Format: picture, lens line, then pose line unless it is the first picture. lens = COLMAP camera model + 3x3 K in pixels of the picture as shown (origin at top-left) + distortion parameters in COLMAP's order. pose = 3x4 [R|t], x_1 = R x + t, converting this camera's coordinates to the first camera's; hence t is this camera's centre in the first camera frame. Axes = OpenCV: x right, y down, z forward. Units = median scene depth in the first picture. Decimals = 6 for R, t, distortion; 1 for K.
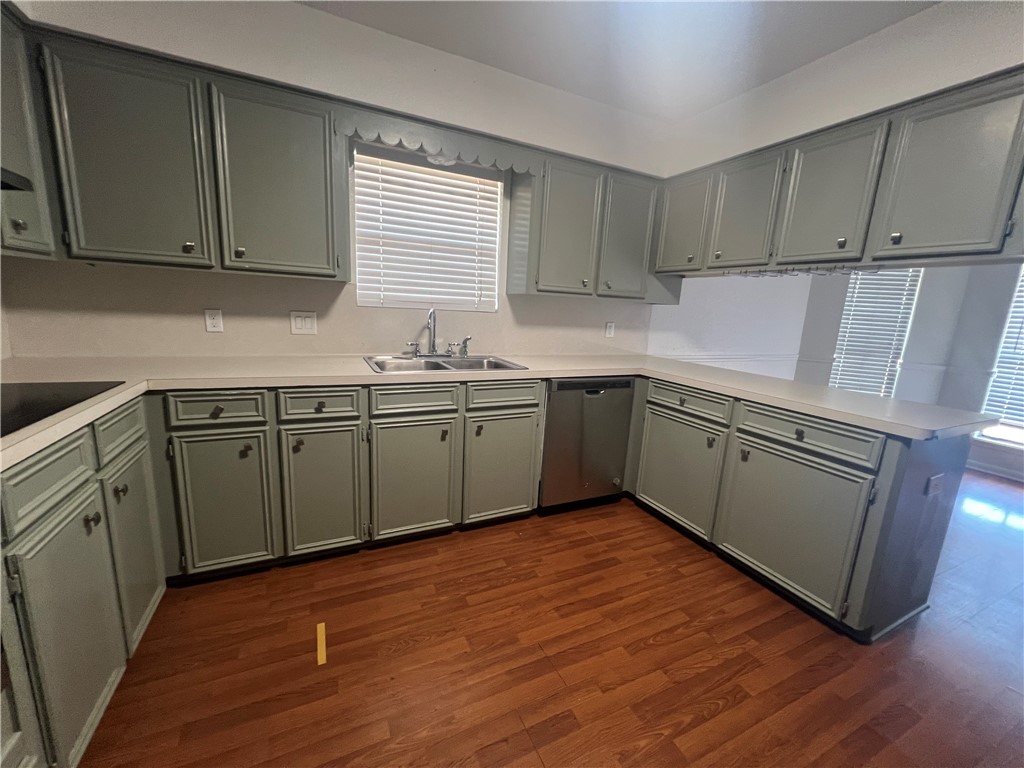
lens RADIAL K [[408.2, 0, 512.1], [0, 408.2, 383.4], [0, 0, 1]] dist [0.000548, -0.000005]
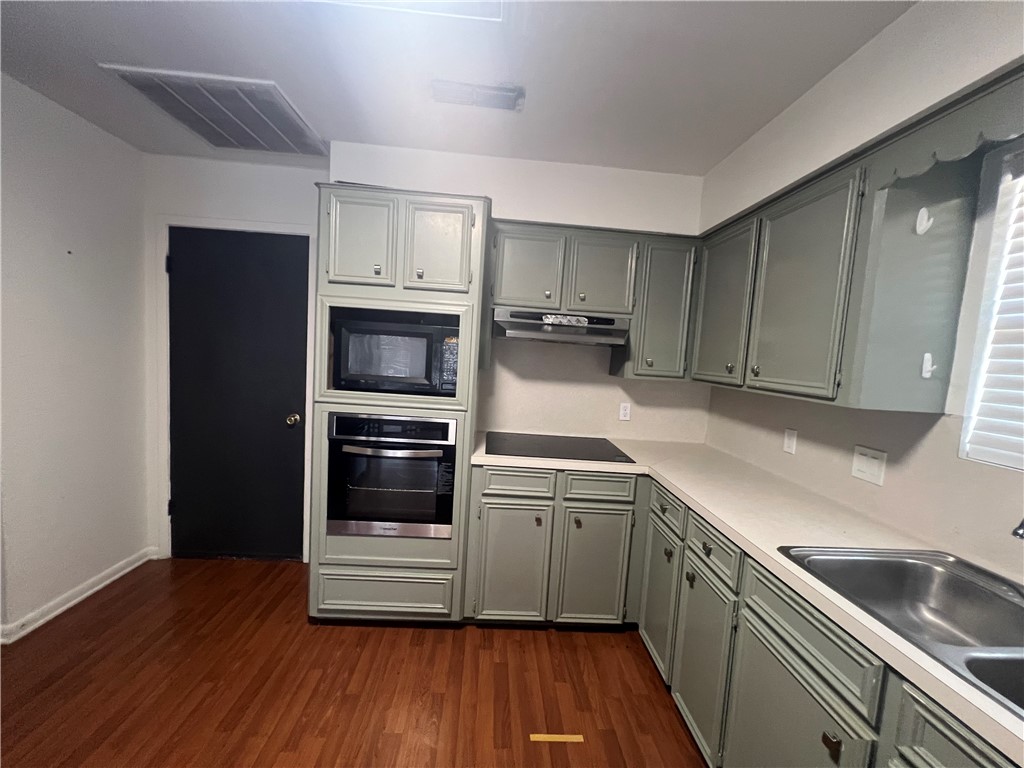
lens RADIAL K [[408.2, 0, 511.2], [0, 408.2, 385.7], [0, 0, 1]] dist [0.000548, -0.000005]
pose [[-0.379850, 0.002805, -0.925044, 0.479627], [-0.257122, 0.960269, 0.108494, -0.271208], [0.888596, 0.279061, -0.364036, 0.944084]]
